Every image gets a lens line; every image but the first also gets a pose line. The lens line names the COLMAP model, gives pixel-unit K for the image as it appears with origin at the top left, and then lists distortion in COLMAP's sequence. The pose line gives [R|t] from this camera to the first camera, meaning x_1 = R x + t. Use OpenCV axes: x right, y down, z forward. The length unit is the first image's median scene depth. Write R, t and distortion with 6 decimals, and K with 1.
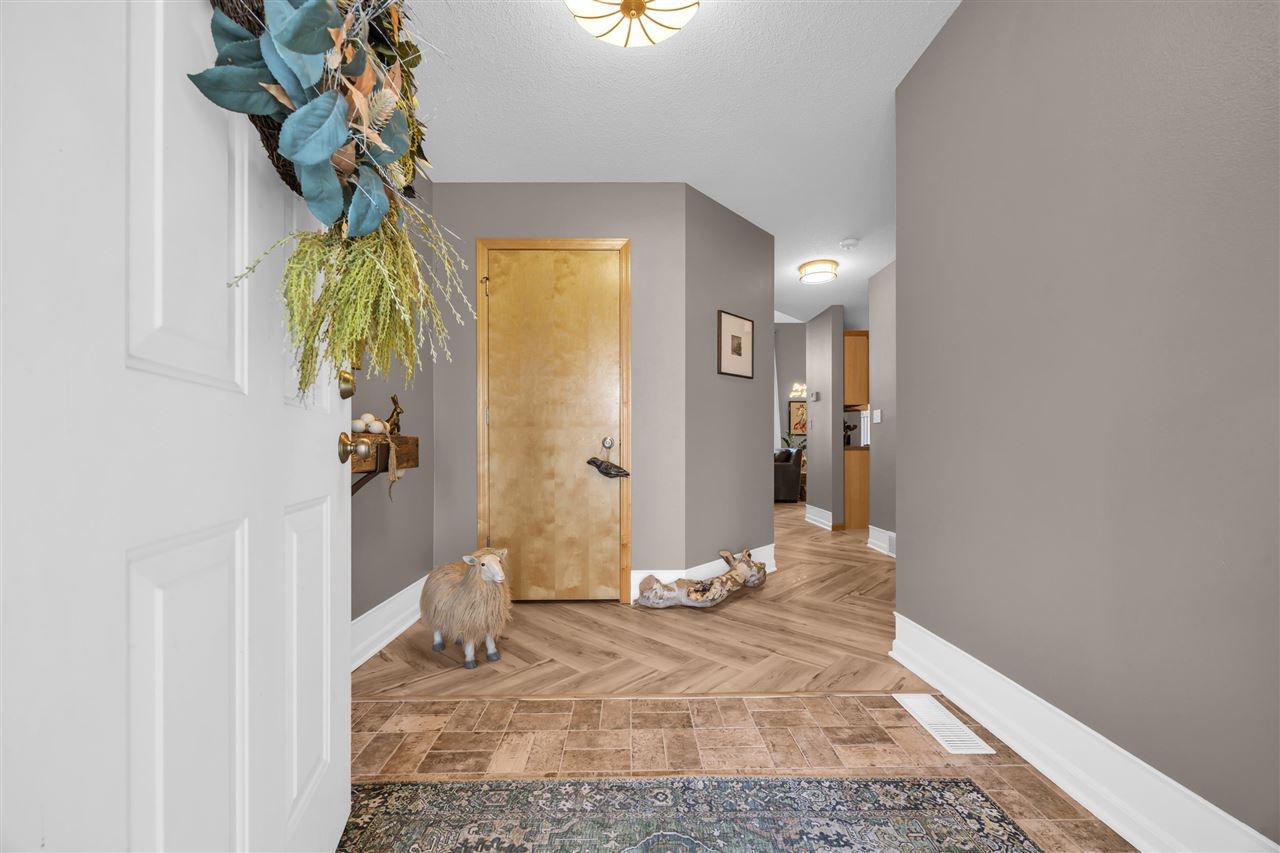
lens RADIAL K [[488.1, 0, 638.7], [0, 488.1, 435.6], [0, 0, 1]] dist [-0.000291, -0.000218]
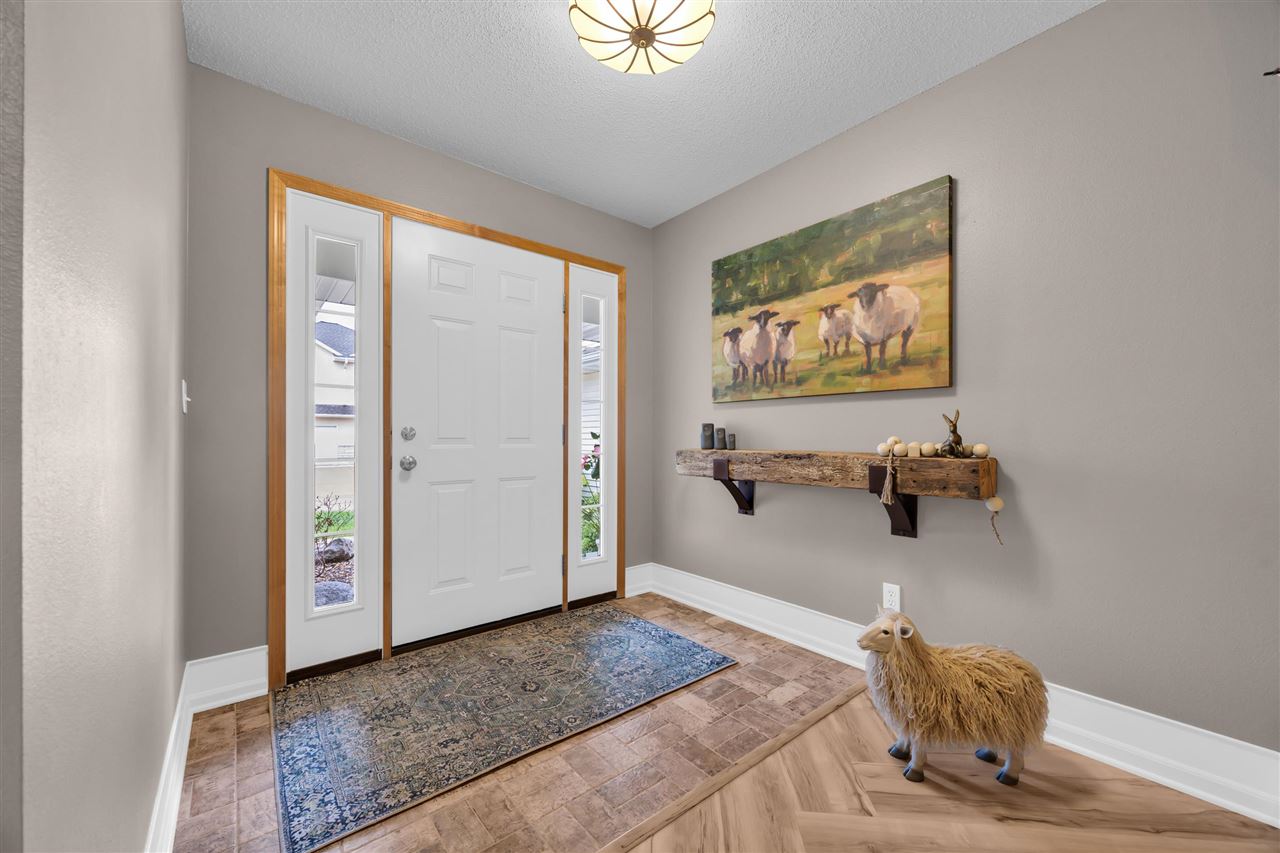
lens RADIAL K [[490.0, 0, 643.7], [0, 490.0, 428.5], [0, 0, 1]] dist [-0.001780, -0.000114]
pose [[-0.774516, -0.010529, -0.632467, 0.667235], [0.013529, 0.999357, -0.033204, -0.045761], [0.632410, -0.034273, -0.773876, 1.906680]]
